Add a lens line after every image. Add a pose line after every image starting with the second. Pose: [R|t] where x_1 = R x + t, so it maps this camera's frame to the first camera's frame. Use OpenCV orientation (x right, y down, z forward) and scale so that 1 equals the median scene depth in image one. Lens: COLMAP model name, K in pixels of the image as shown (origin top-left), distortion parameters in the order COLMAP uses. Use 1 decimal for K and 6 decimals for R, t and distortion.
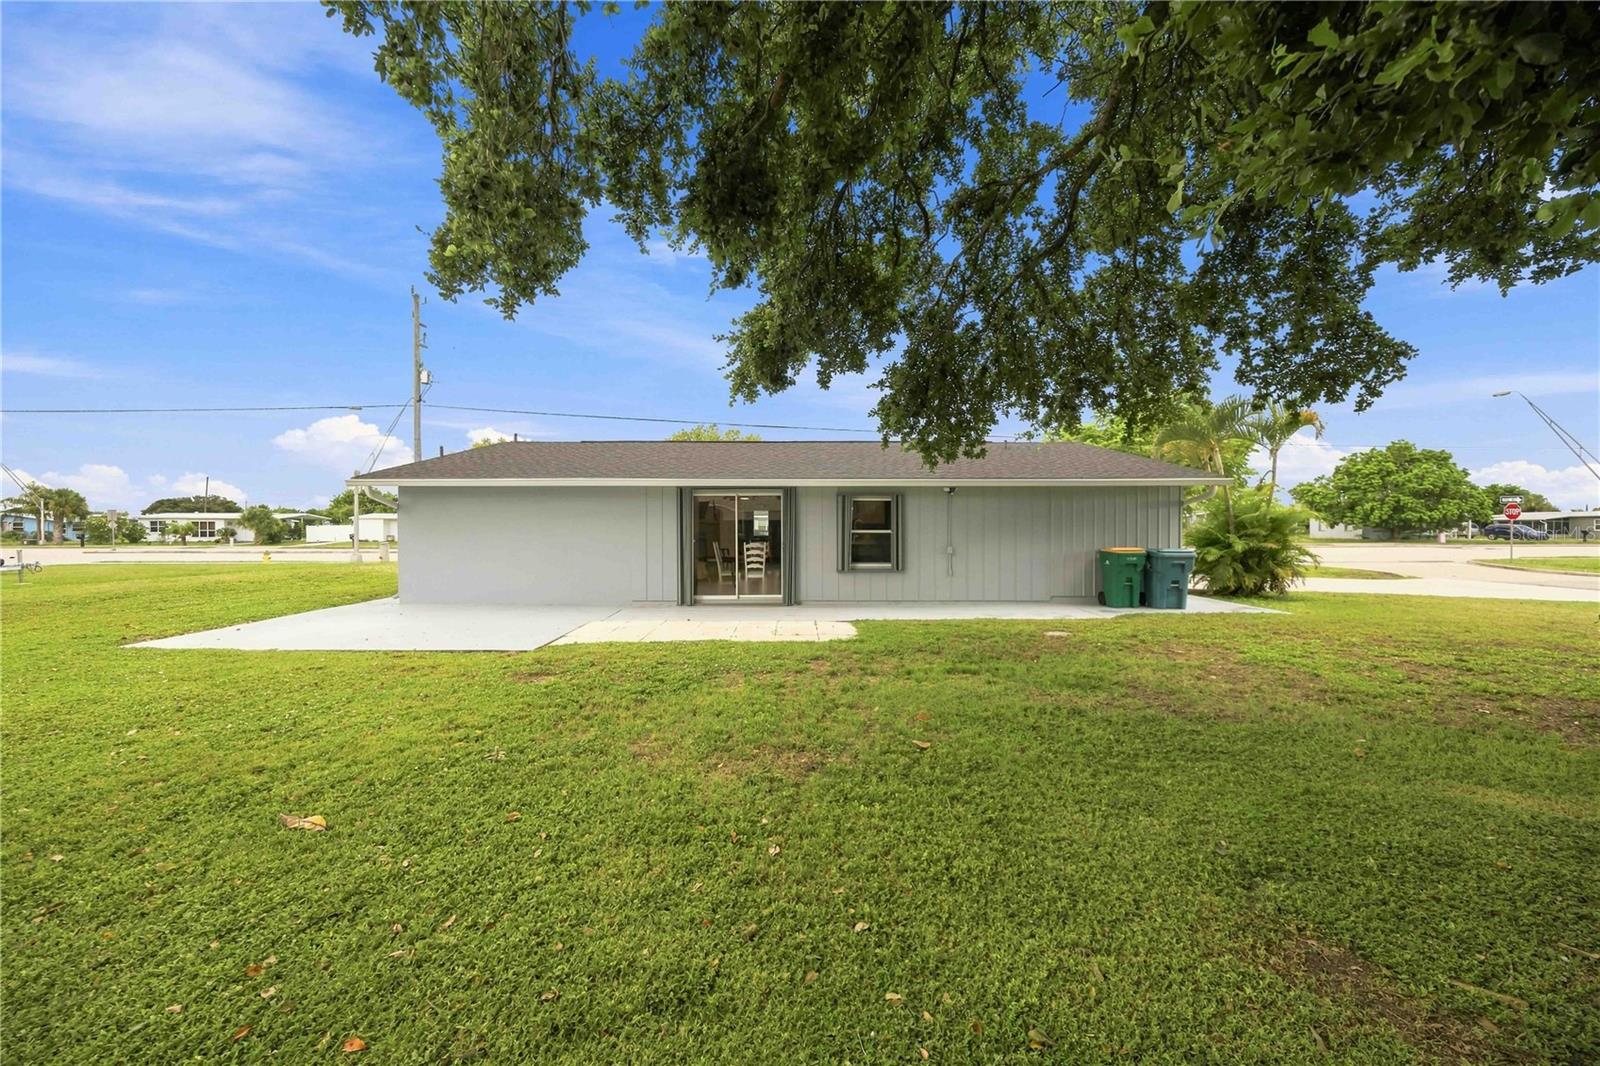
lens RADIAL K [[605.8, 0, 800.0], [0, 605.8, 533.0], [0, 0, 1]] dist [0.003353, 0.000072]
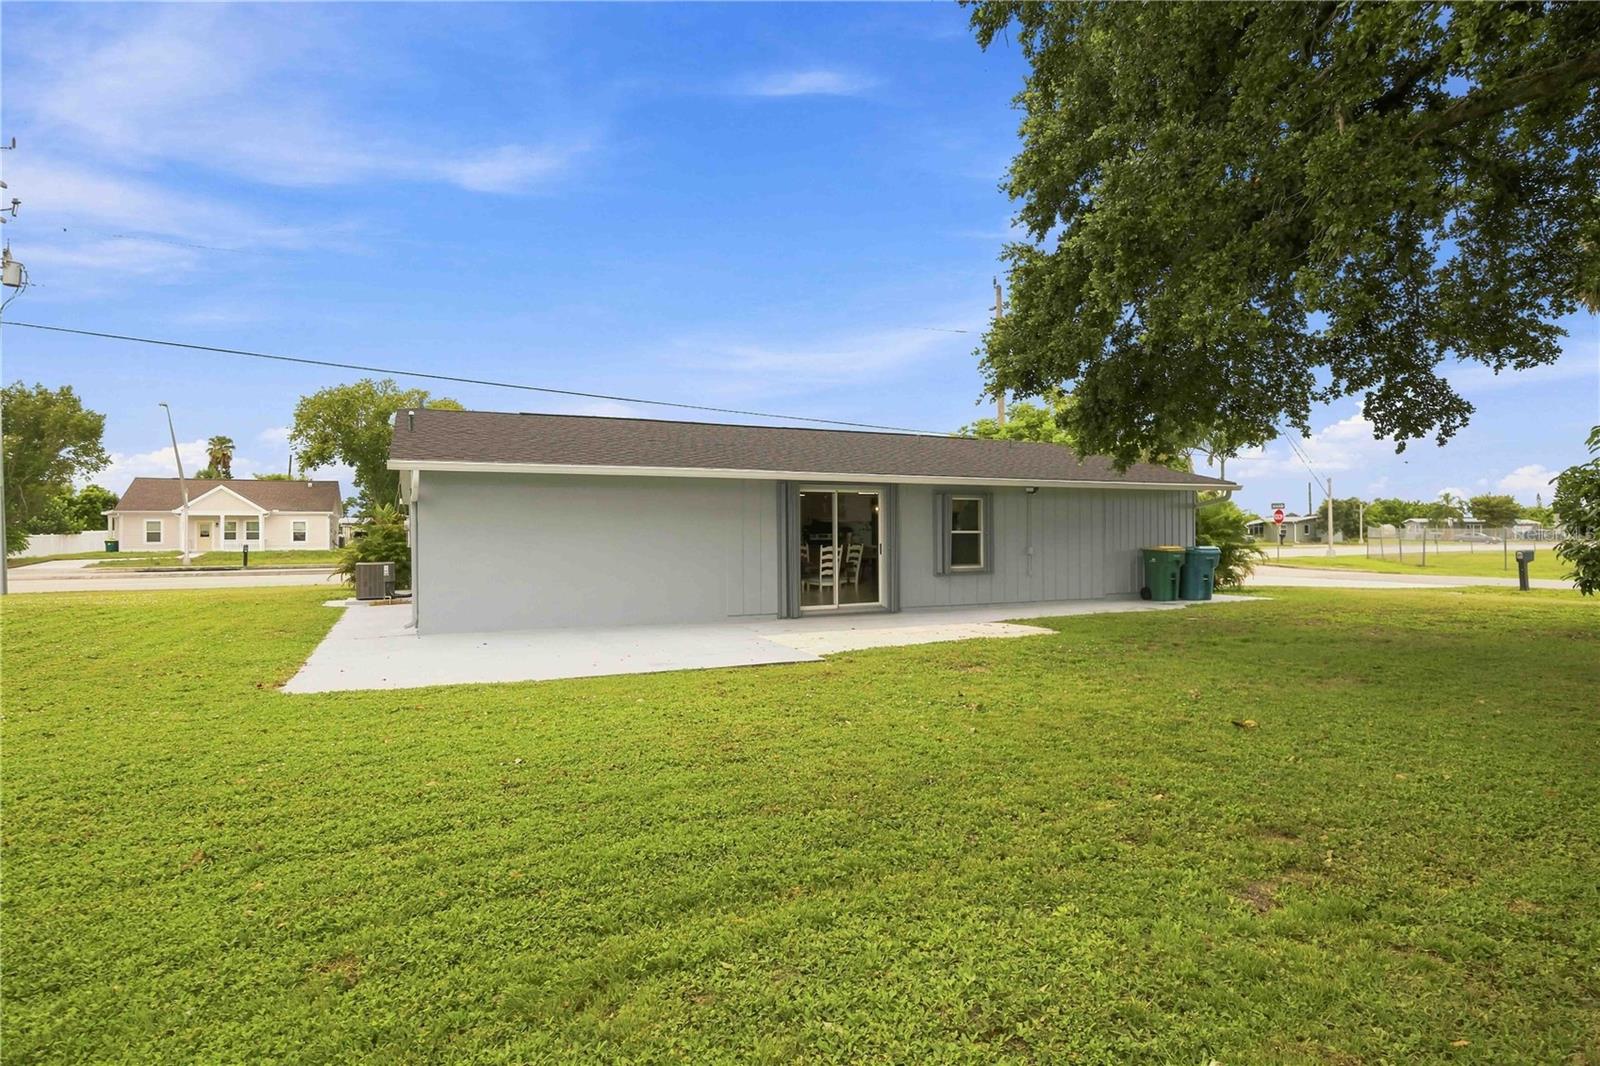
lens RADIAL K [[854.7, 0, 800.0], [0, 854.7, 533.0], [0, 0, 1]] dist [-0.000223, 0.000339]
pose [[0.905080, -0.002007, 0.425237, -0.687358], [0.005646, 0.999957, -0.007295, 0.007490], [-0.425204, 0.009004, 0.905053, -0.101688]]
